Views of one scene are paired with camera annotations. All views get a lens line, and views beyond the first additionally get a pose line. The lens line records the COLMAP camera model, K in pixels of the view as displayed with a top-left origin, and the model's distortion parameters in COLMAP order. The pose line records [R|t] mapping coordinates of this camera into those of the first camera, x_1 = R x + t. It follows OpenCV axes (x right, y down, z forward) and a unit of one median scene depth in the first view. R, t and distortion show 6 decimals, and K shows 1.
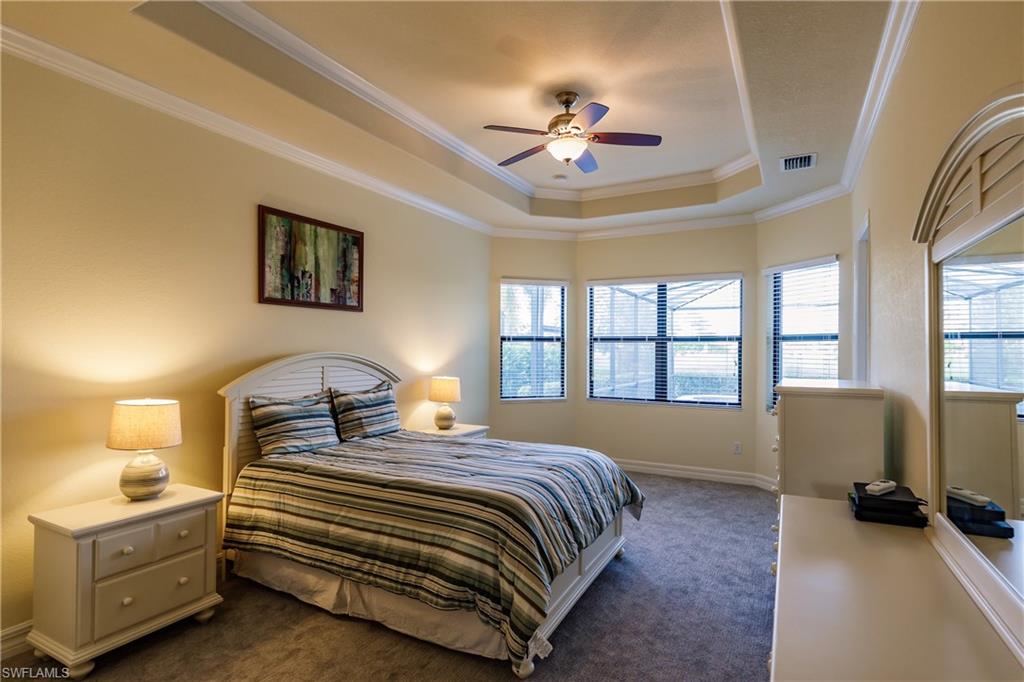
lens RADIAL K [[517.0, 0, 517.3], [0, 517.0, 351.8], [0, 0, 1]] dist [0.000080, 0.000079]
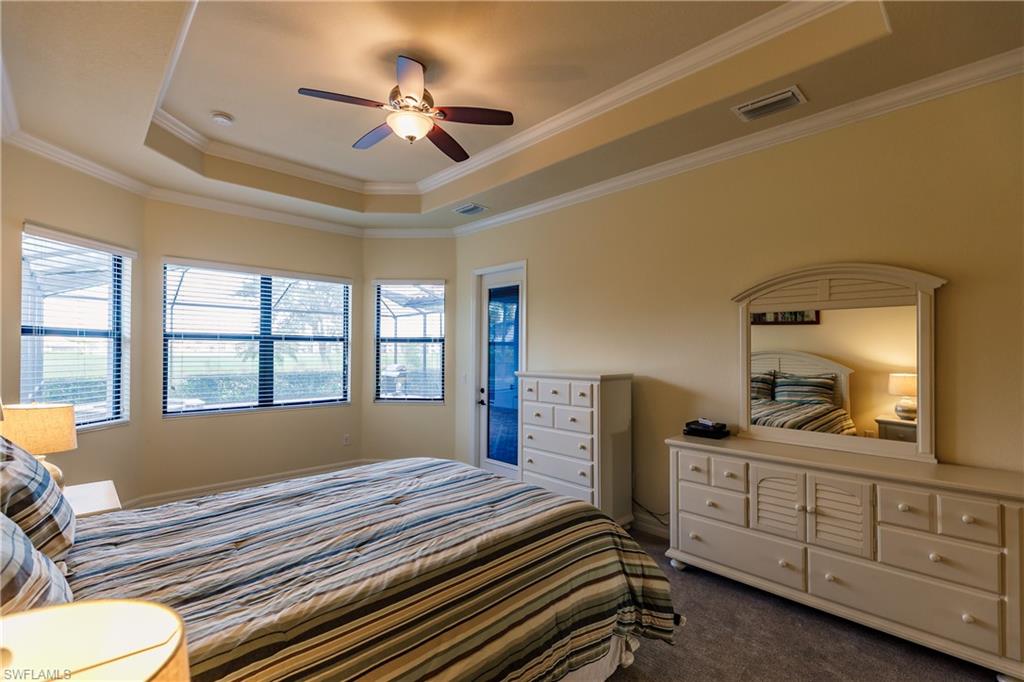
lens RADIAL K [[453.4, 0, 515.5], [0, 453.4, 344.7], [0, 0, 1]] dist [0.004165, -0.000016]
pose [[0.308687, 0.009798, 0.951113, -0.343515], [0.002167, 0.999937, -0.011004, -0.002538], [-0.951161, 0.005458, 0.308646, 0.342632]]
